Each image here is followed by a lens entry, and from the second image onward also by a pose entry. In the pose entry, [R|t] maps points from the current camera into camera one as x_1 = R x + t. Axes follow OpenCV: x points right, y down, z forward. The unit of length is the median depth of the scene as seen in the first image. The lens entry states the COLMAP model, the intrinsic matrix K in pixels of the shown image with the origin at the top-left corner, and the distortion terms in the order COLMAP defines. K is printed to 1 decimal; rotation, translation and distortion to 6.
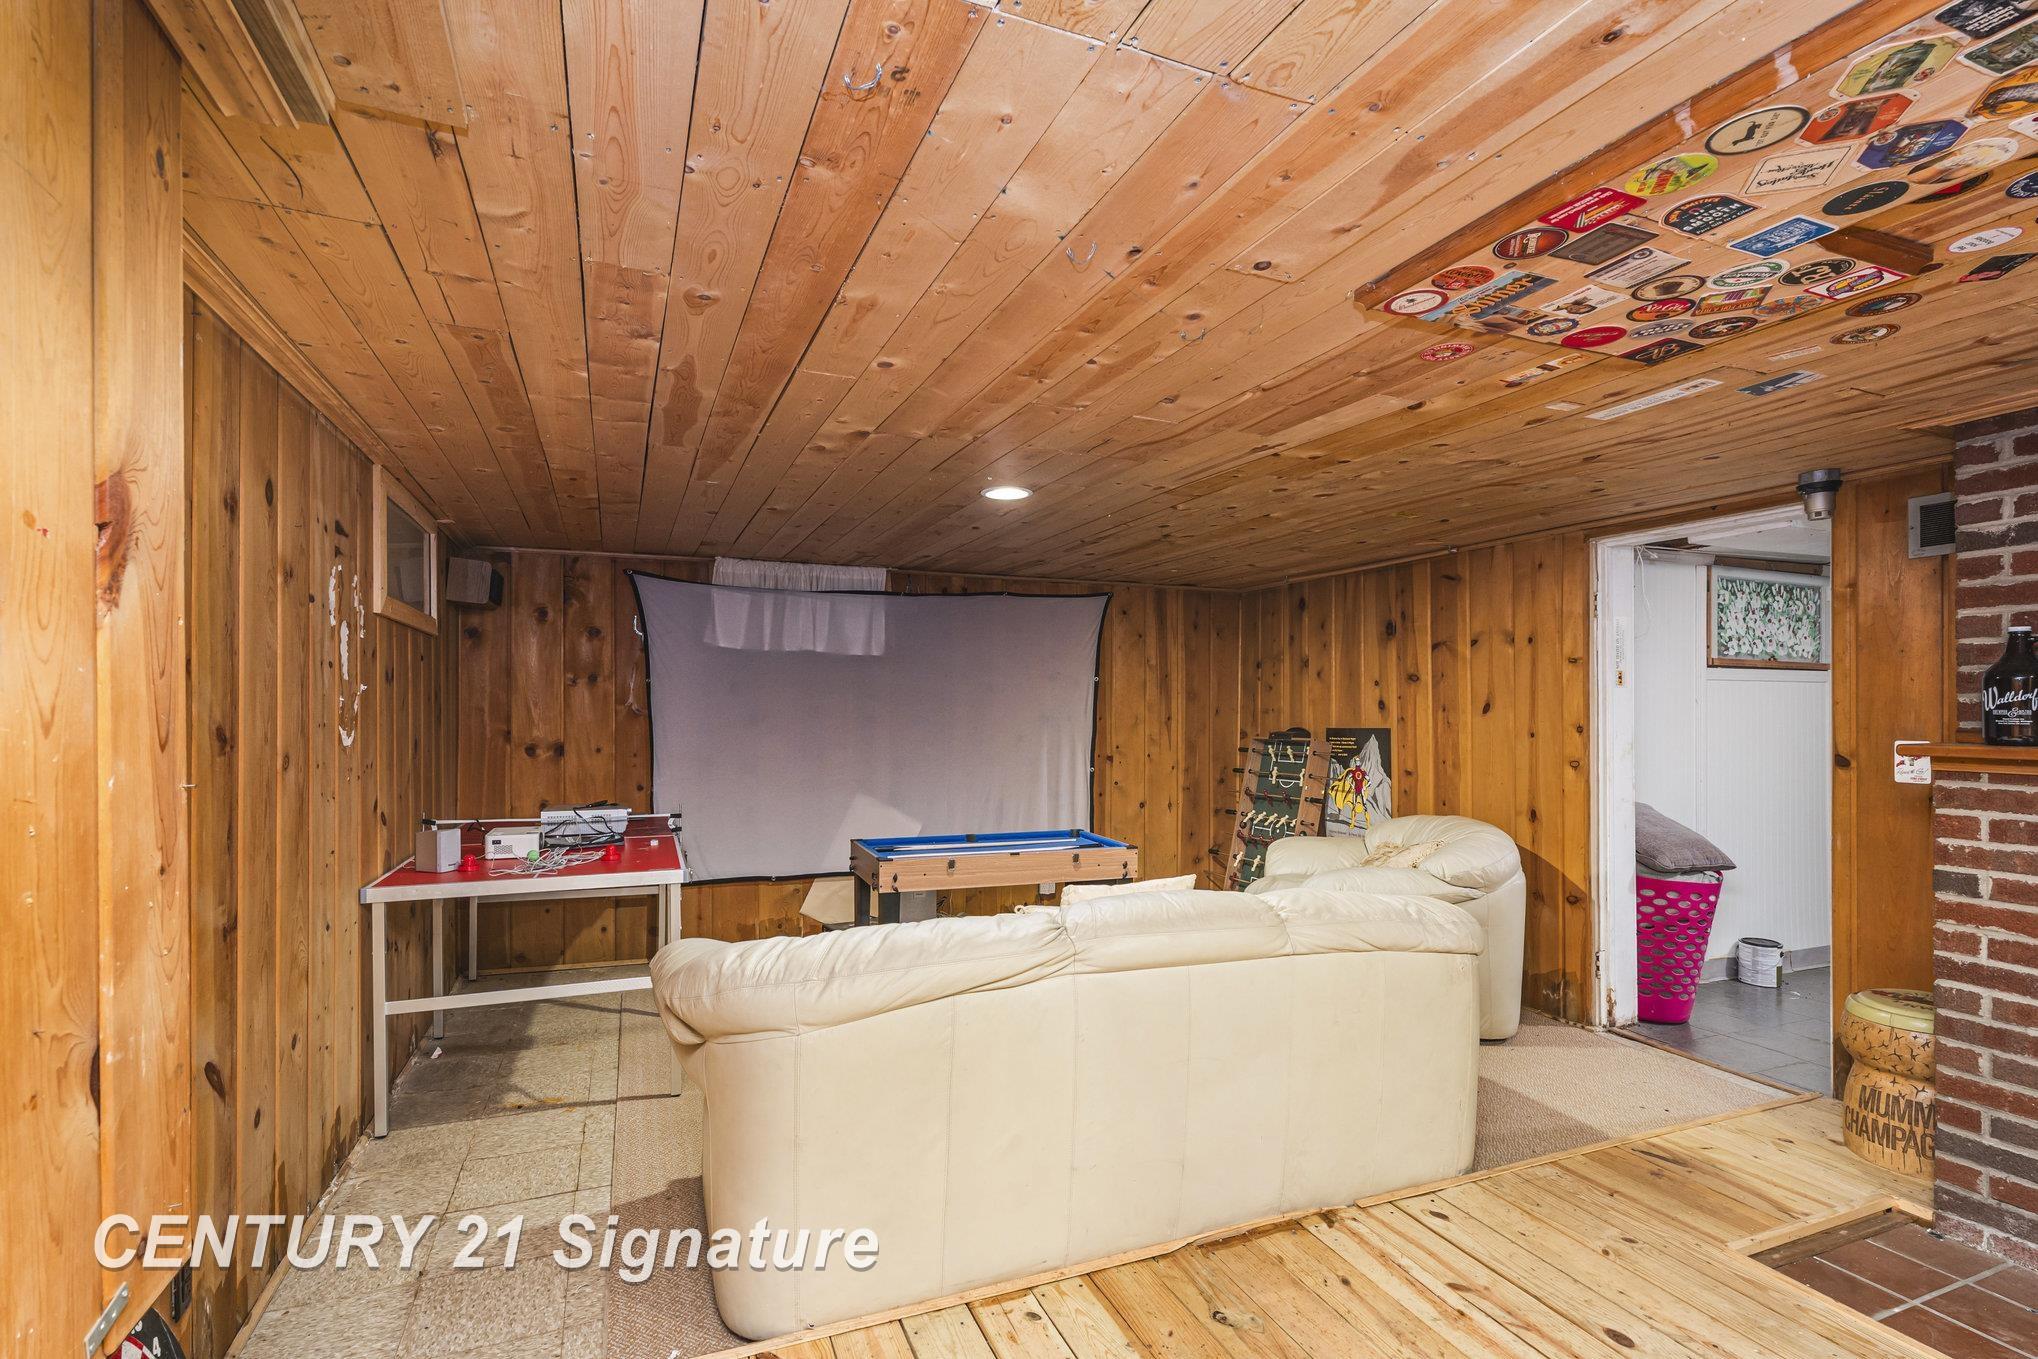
lens RADIAL K [[960.8, 0, 1010.5], [0, 960.8, 710.7], [0, 0, 1]] dist [0.007416, -0.001515]
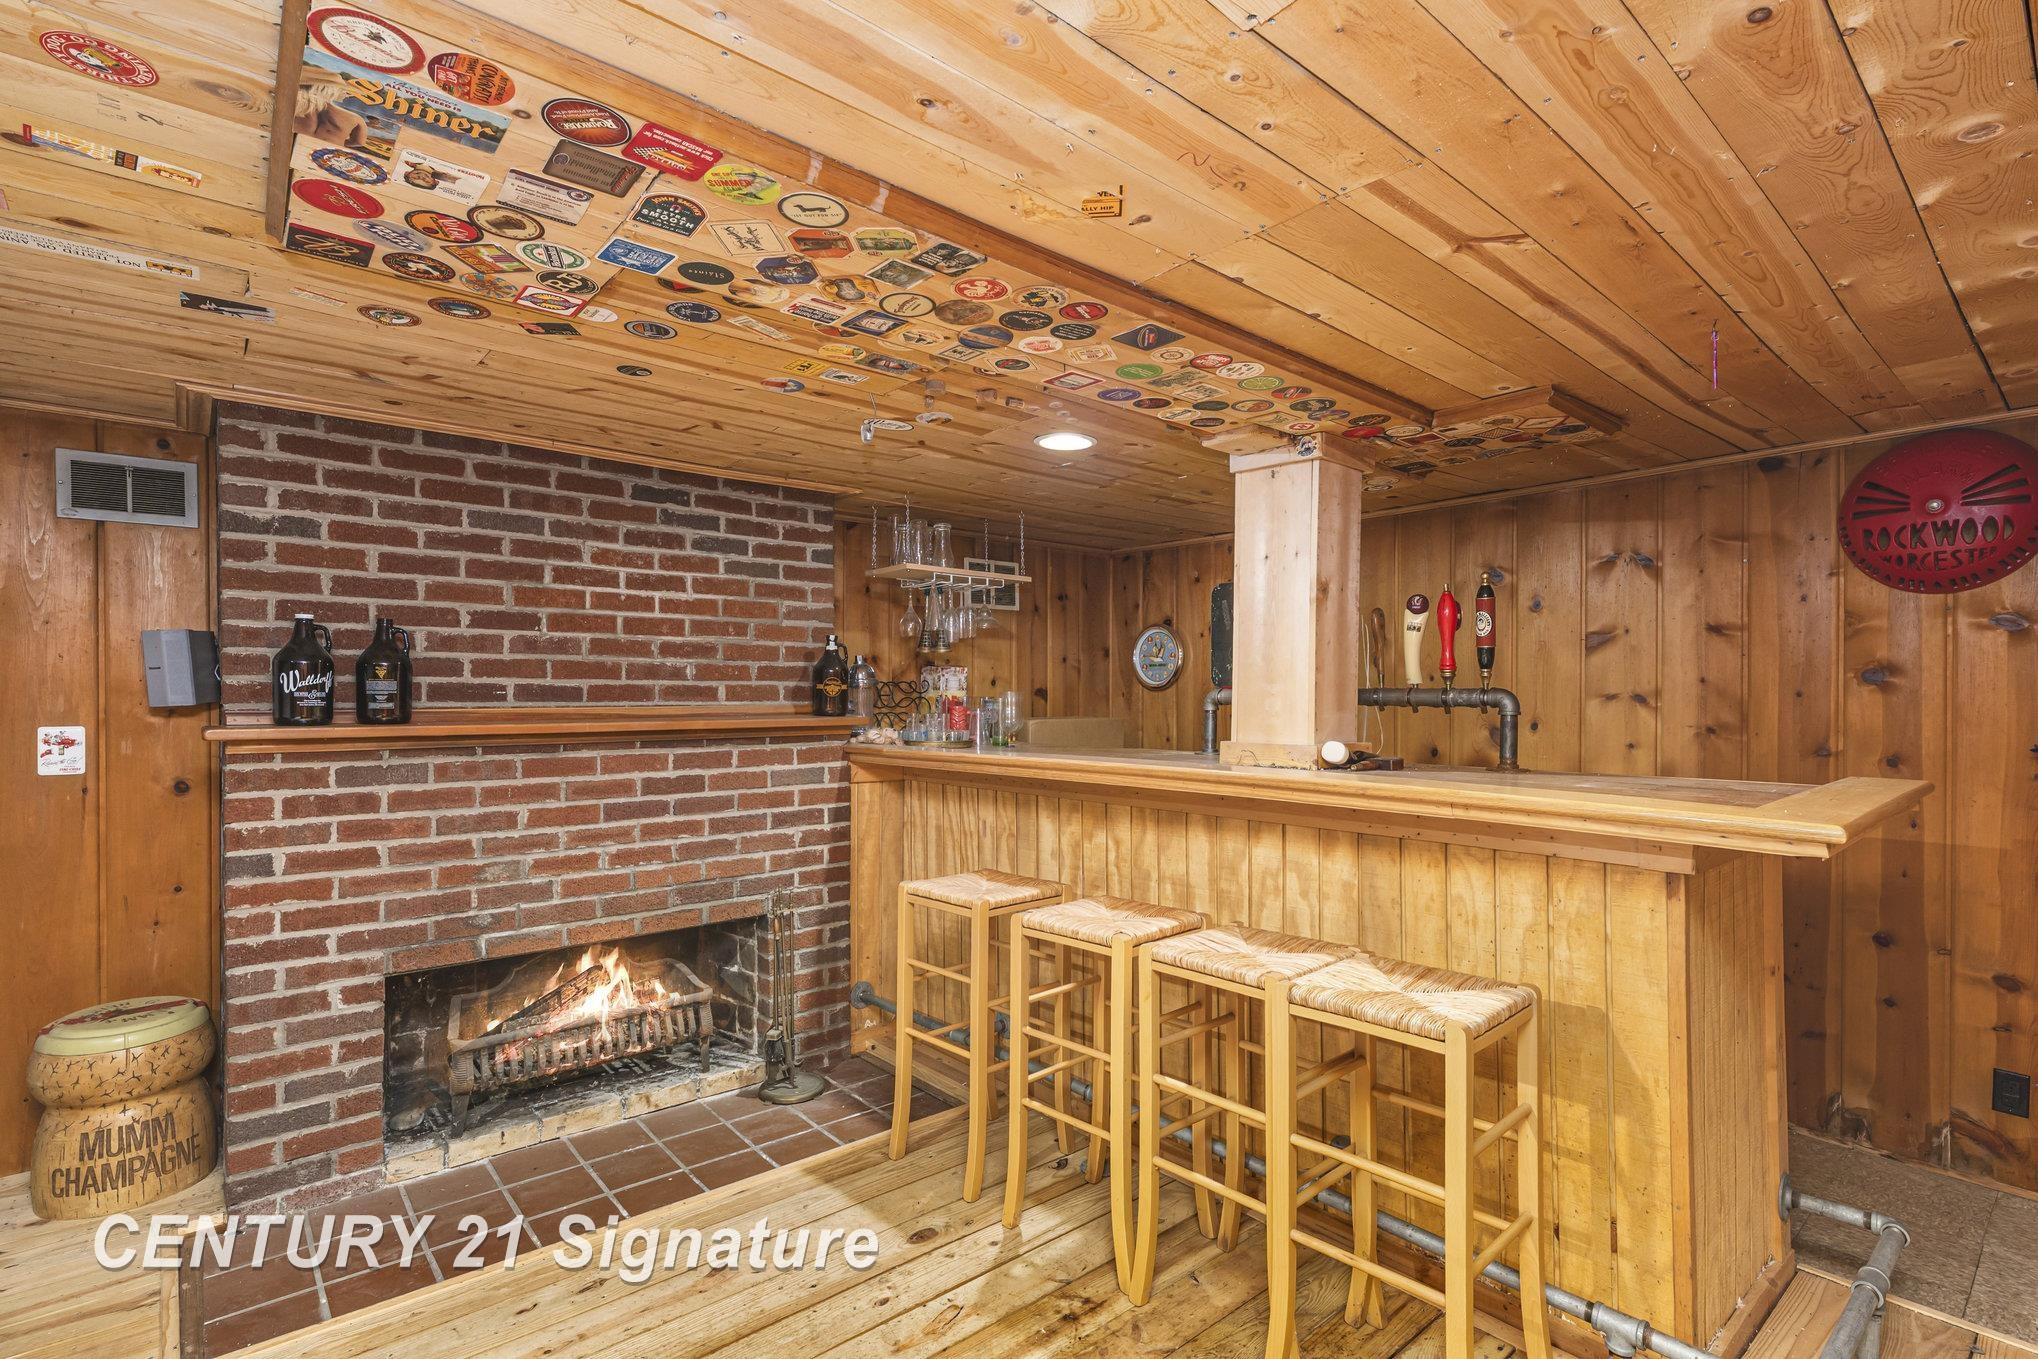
lens RADIAL K [[960.8, 0, 1032.3], [0, 960.8, 693.1], [0, 0, 1]] dist [0.007416, -0.001515]
pose [[-0.326220, -0.000836, 0.945294, -0.176679], [-0.002423, 0.999997, 0.000049, -0.001182], [-0.945291, -0.002275, -0.326221, 0.450583]]
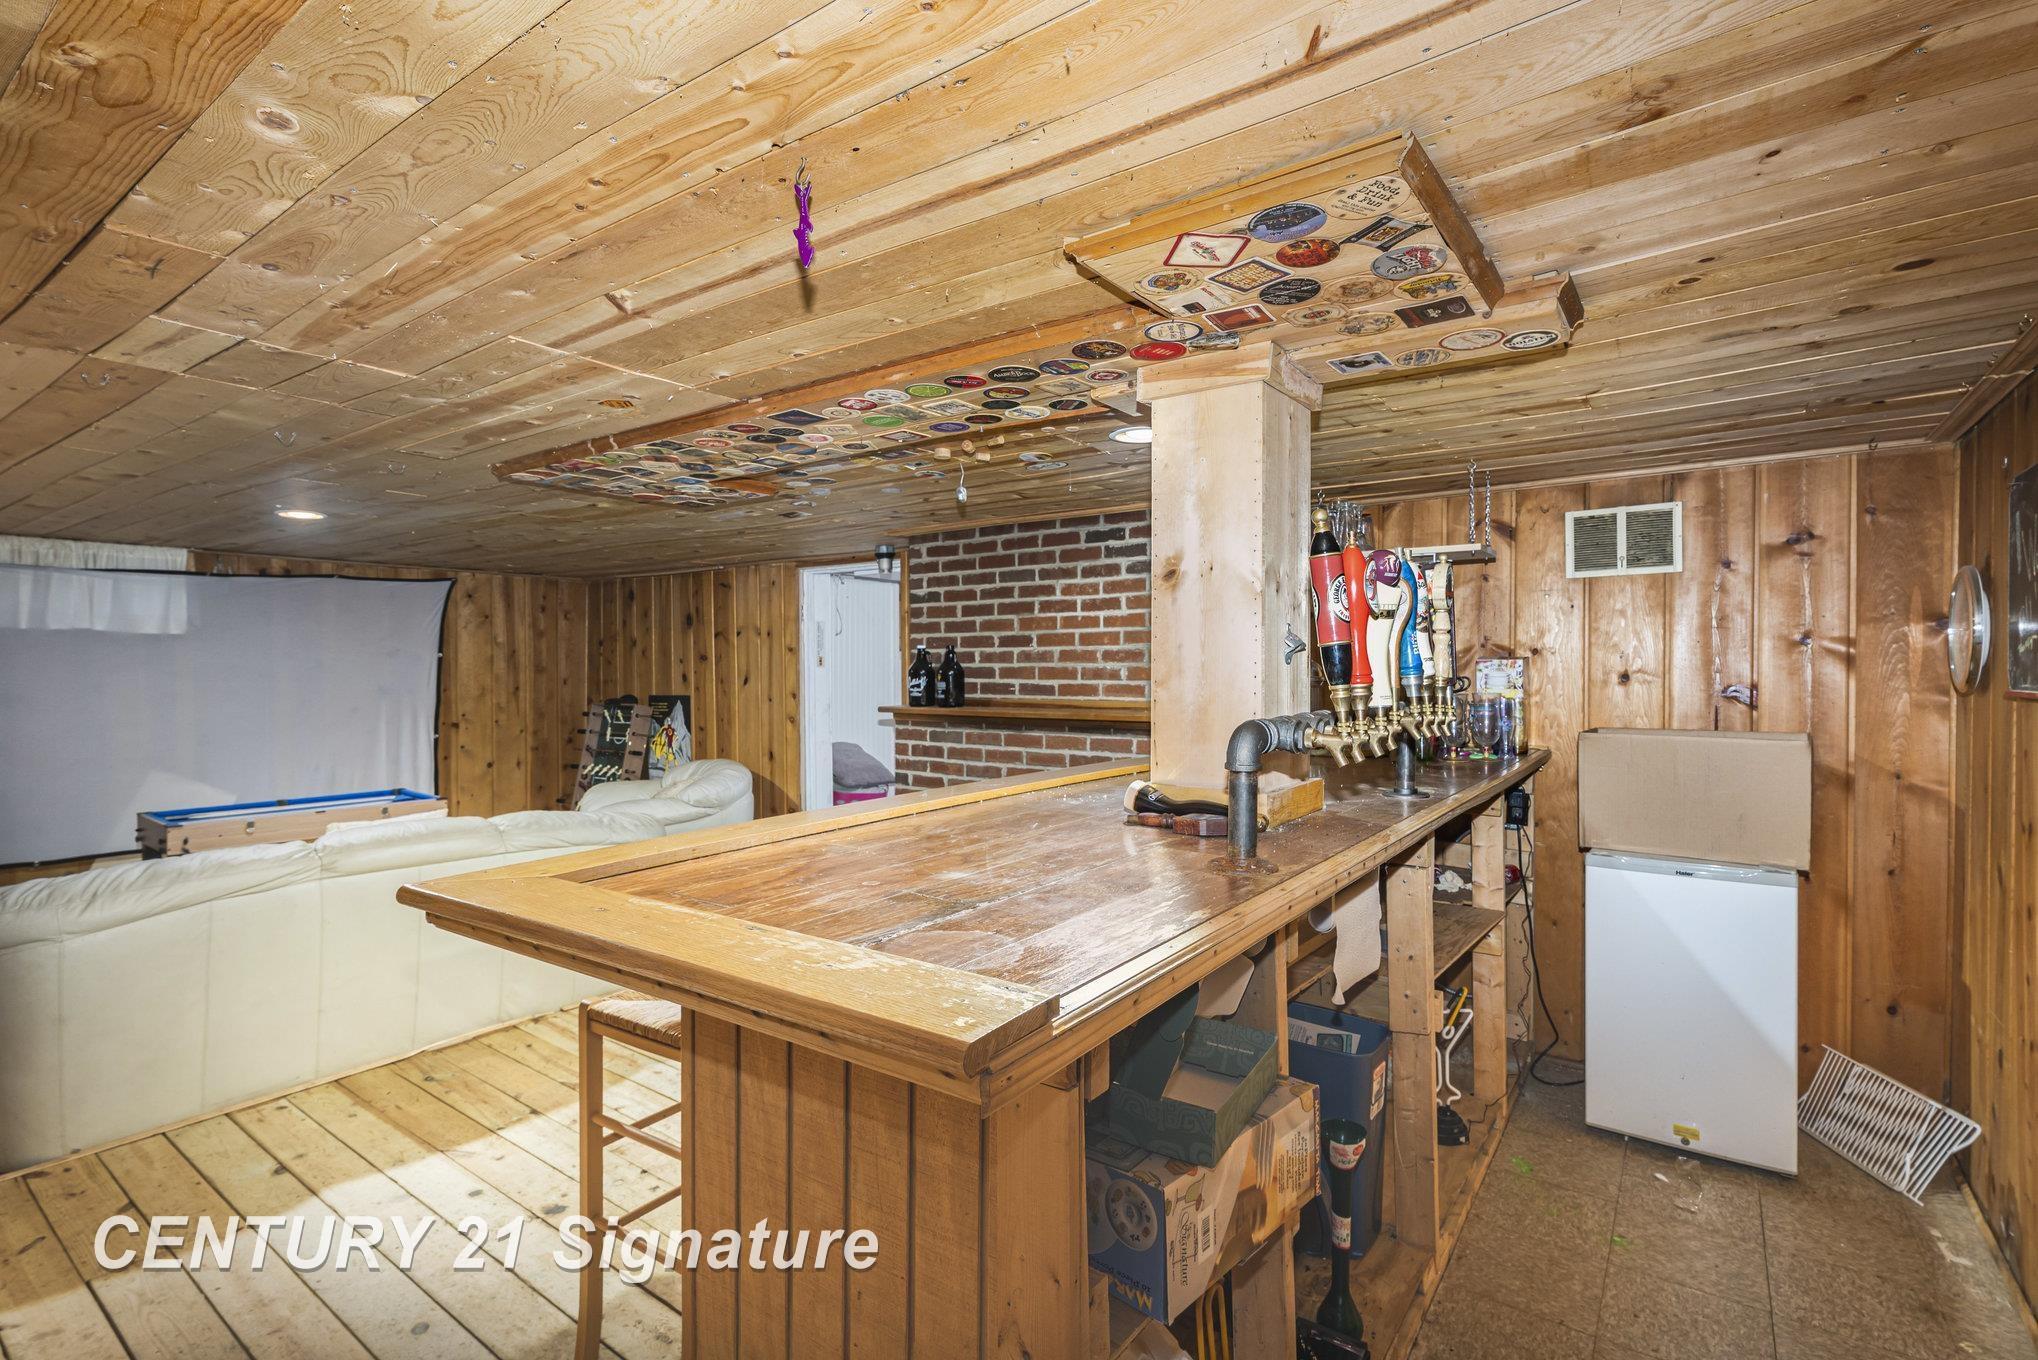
lens RADIAL K [[960.8, 0, 1027.9], [0, 960.8, 672.8], [0, 0, 1]] dist [0.007416, -0.001515]
pose [[0.849137, -0.009125, 0.528093, 0.149537], [0.004629, 0.999941, 0.009834, -0.038586], [-0.528152, -0.005906, 0.849130, -0.596513]]
